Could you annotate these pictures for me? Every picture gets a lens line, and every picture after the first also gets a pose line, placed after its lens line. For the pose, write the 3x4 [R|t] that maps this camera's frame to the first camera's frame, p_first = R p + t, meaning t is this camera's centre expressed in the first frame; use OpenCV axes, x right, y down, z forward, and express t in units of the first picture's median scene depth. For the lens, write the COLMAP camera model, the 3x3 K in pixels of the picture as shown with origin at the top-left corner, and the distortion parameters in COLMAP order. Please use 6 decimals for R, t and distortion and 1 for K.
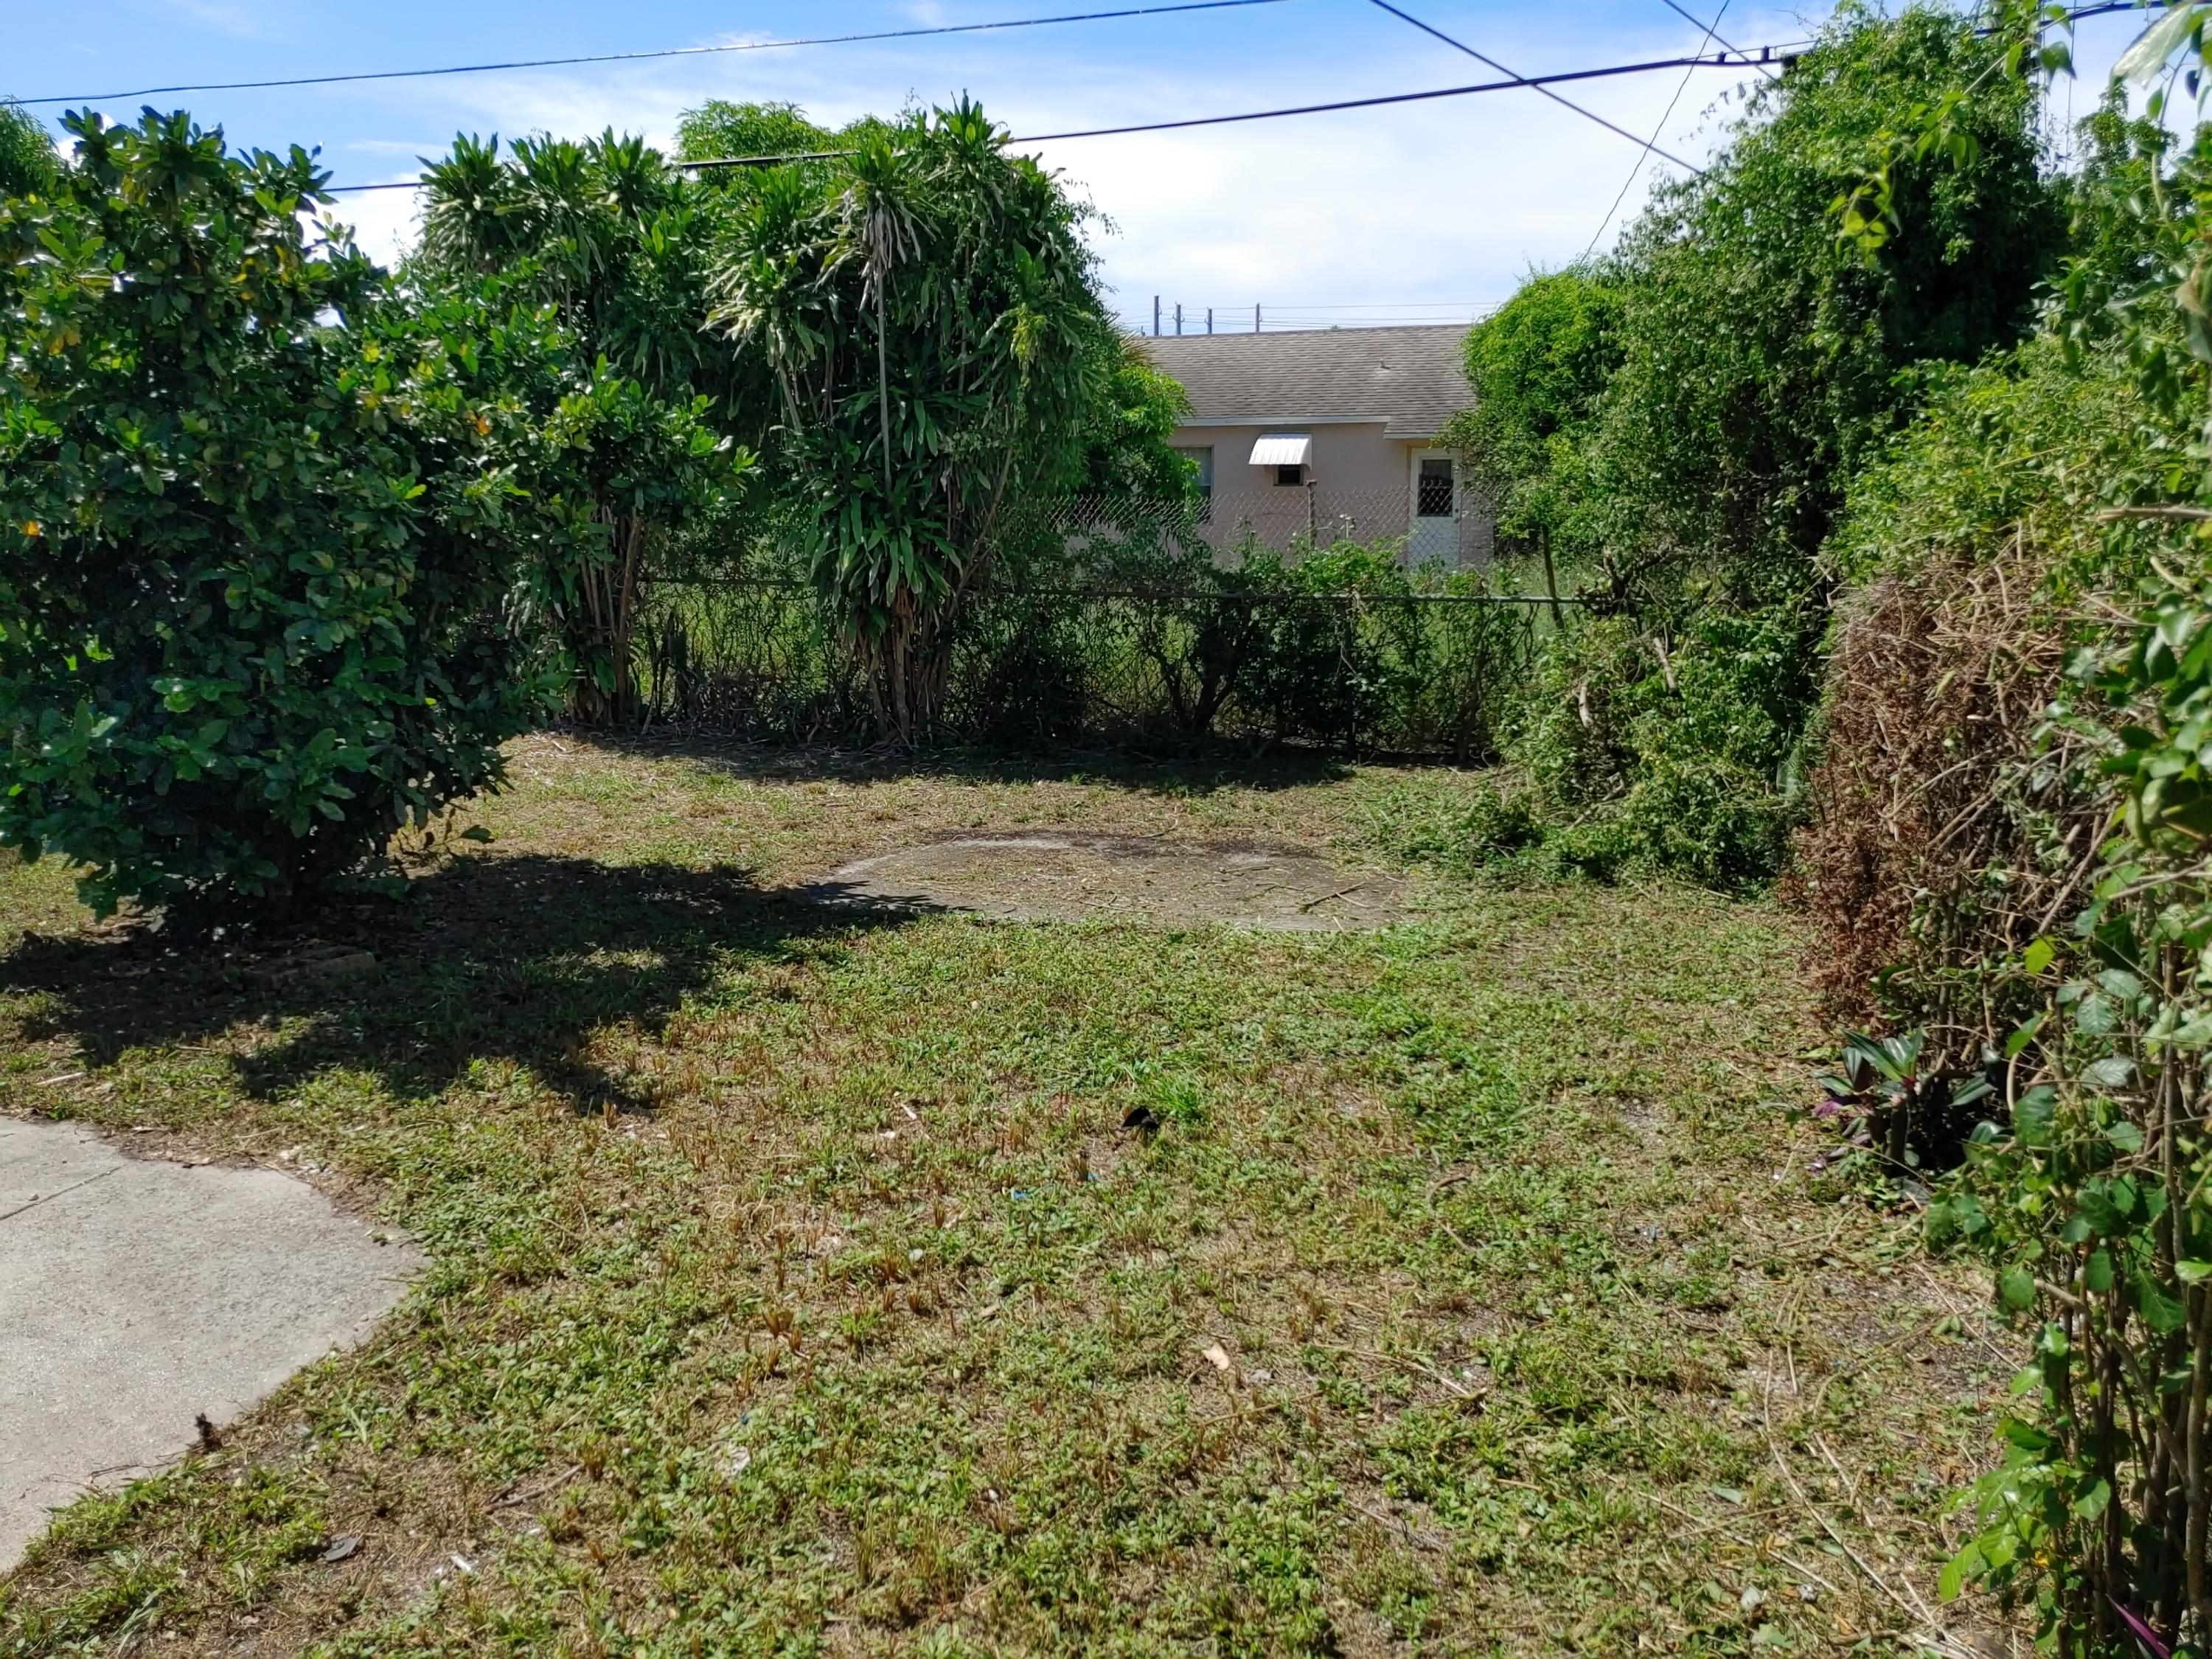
lens RADIAL K [[1687.3, 0, 1115.6], [0, 1687.3, 829.8], [0, 0, 1]] dist [0.023291, -0.026770]
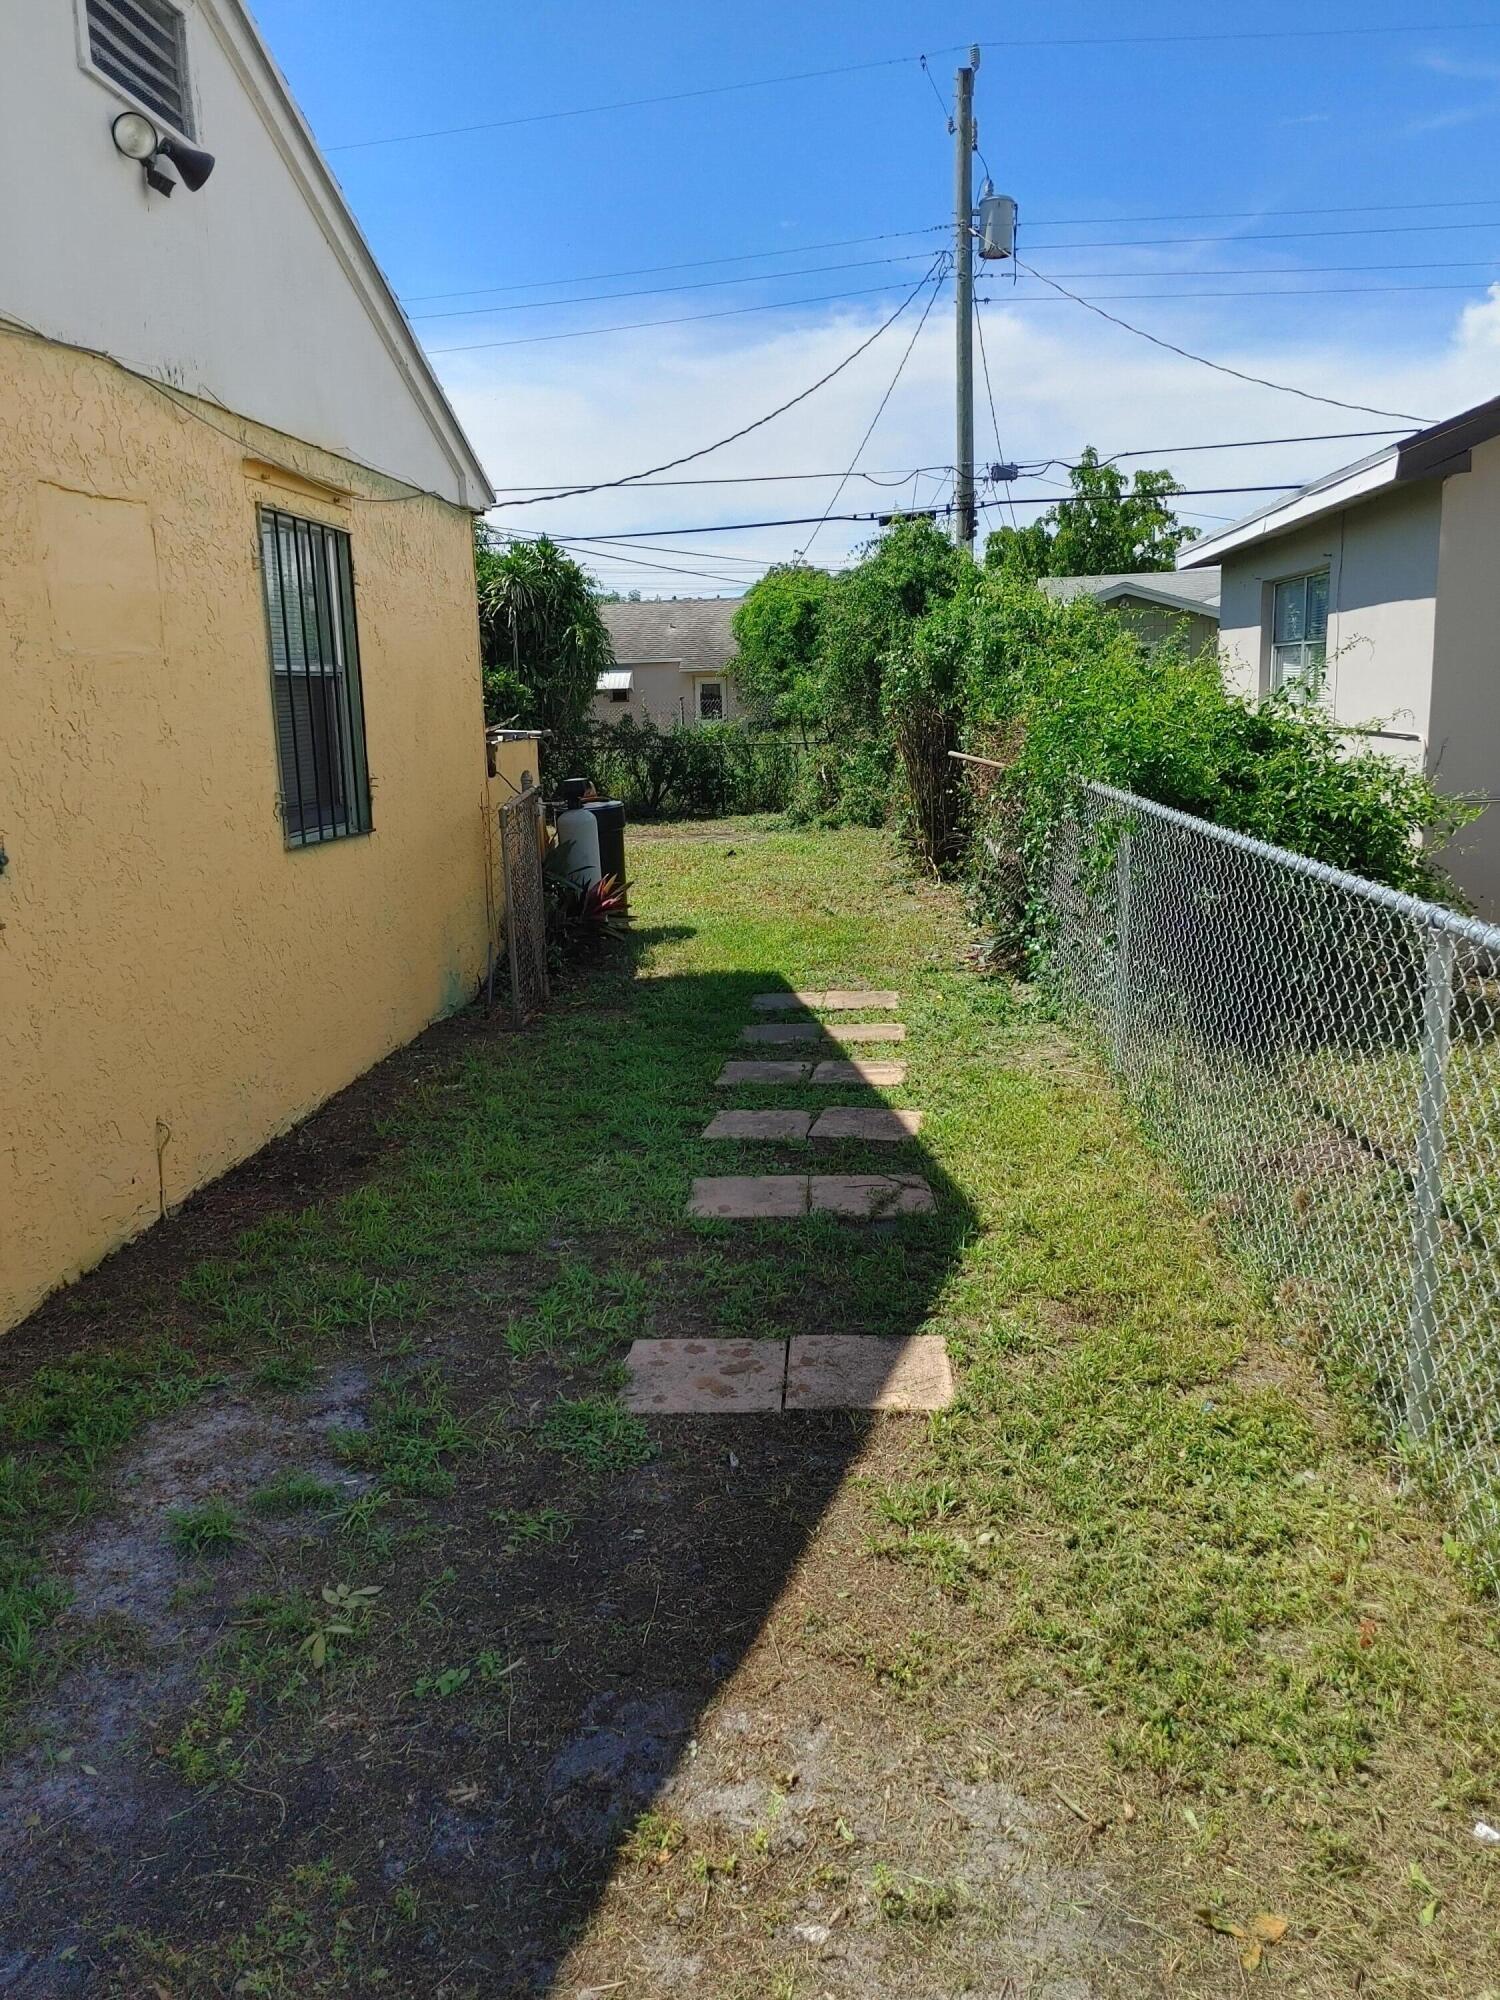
lens RADIAL K [[1525.6, 0, 754.8], [0, 1525.6, 1003.5], [0, 0, 1]] dist [0.023291, -0.026770]
pose [[0.968796, -0.073807, 0.236615, -0.343915], [0.075884, 0.997117, 0.000330, 0.223259], [-0.235957, 0.017636, 0.971603, -1.066611]]
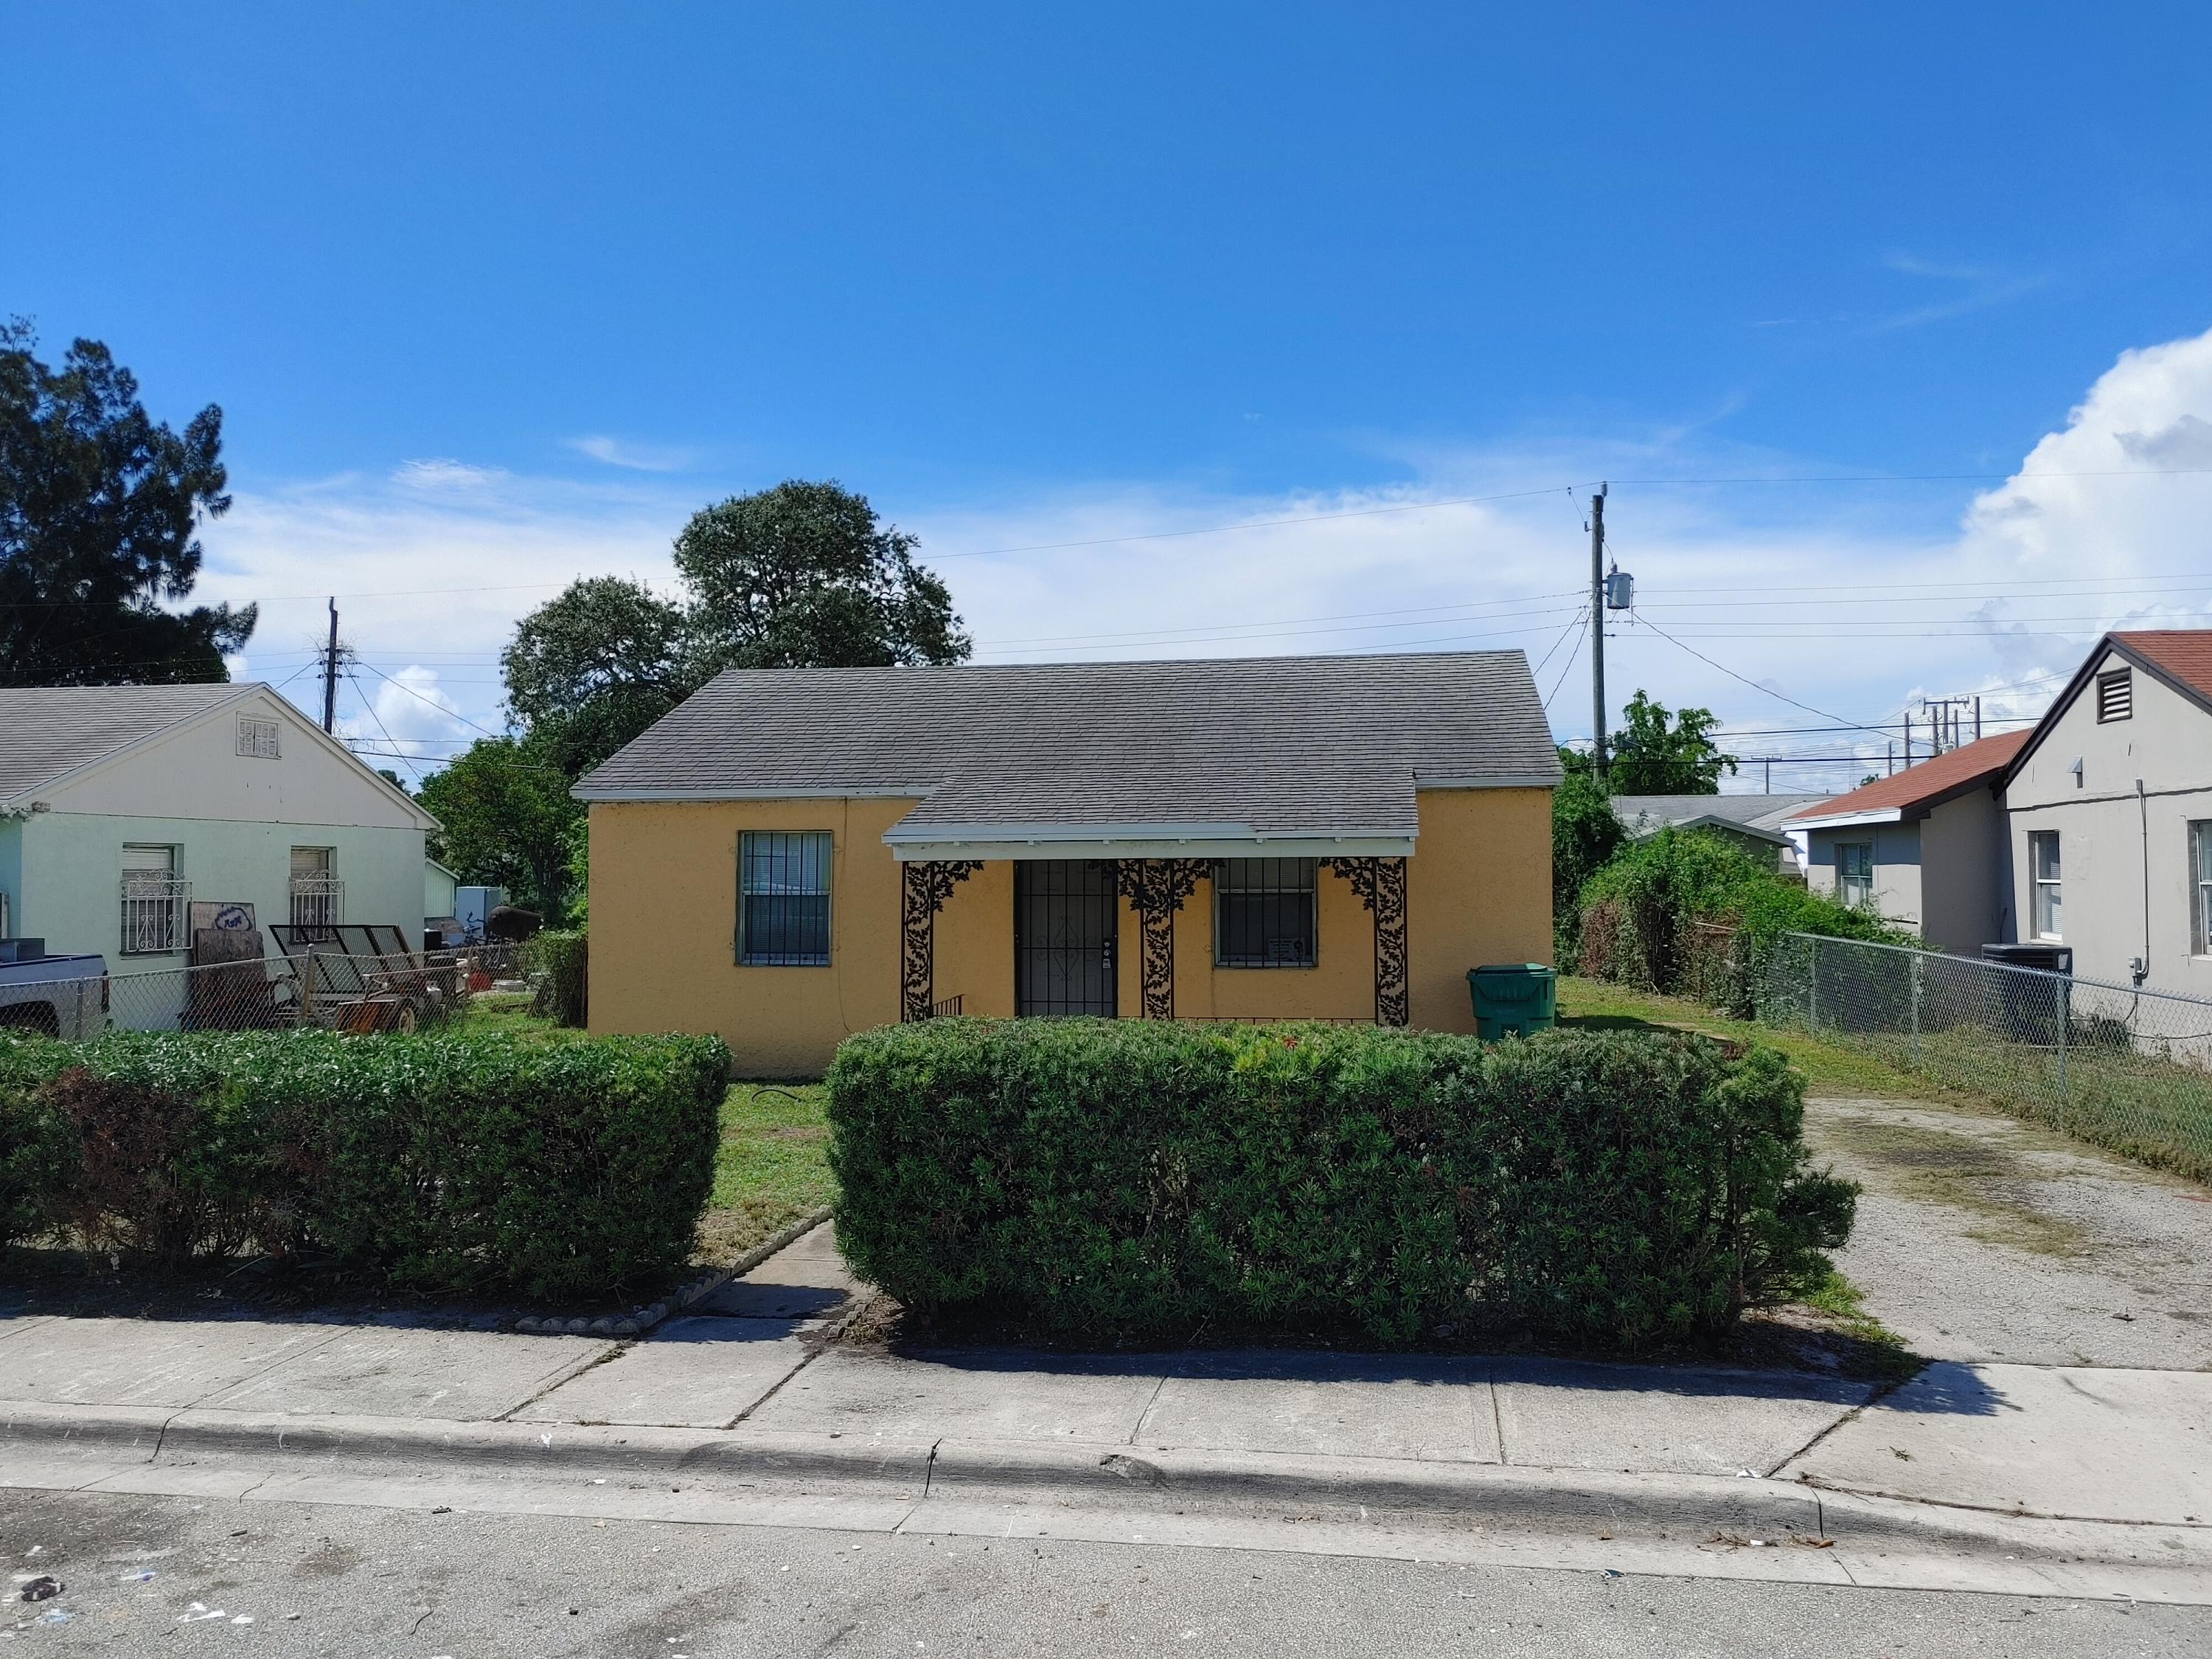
lens RADIAL K [[1687.3, 0, 1111.6], [0, 1687.3, 793.2], [0, 0, 1]] dist [0.023291, -0.026770]
pose [[0.981772, 0.012666, 0.189638, -1.147848], [0.035481, 0.968023, -0.248341, 0.432244], [-0.186719, 0.250543, 0.949929, -2.164102]]
